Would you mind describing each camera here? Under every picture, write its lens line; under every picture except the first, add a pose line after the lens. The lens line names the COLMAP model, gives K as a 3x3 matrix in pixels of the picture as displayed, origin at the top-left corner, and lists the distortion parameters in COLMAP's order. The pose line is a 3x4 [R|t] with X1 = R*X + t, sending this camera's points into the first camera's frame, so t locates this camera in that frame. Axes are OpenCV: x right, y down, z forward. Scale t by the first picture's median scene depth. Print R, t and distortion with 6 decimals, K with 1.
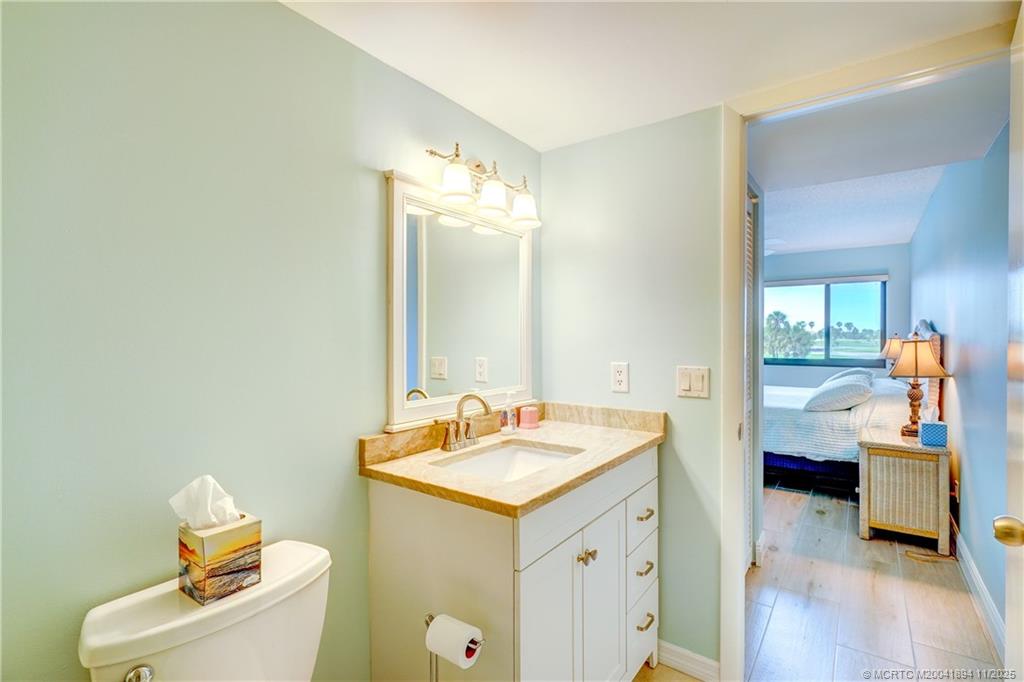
lens RADIAL K [[465.6, 0, 512.0], [0, 465.6, 341.0], [0, 0, 1]] dist [-0.001609, 0.000072]
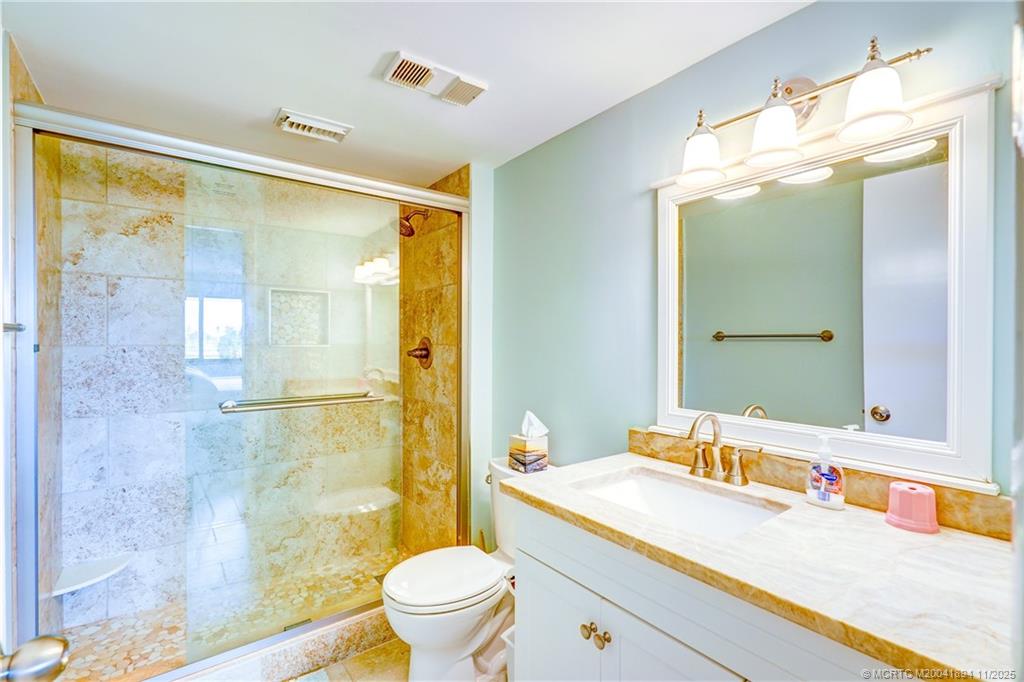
lens RADIAL K [[465.6, 0, 512.0], [0, 465.6, 341.0], [0, 0, 1]] dist [-0.001609, 0.000072]
pose [[-0.282263, 0.002262, -0.959334, 0.844863], [-0.005432, 0.999977, 0.003956, -0.011794], [0.959322, 0.006327, -0.282245, 0.991784]]
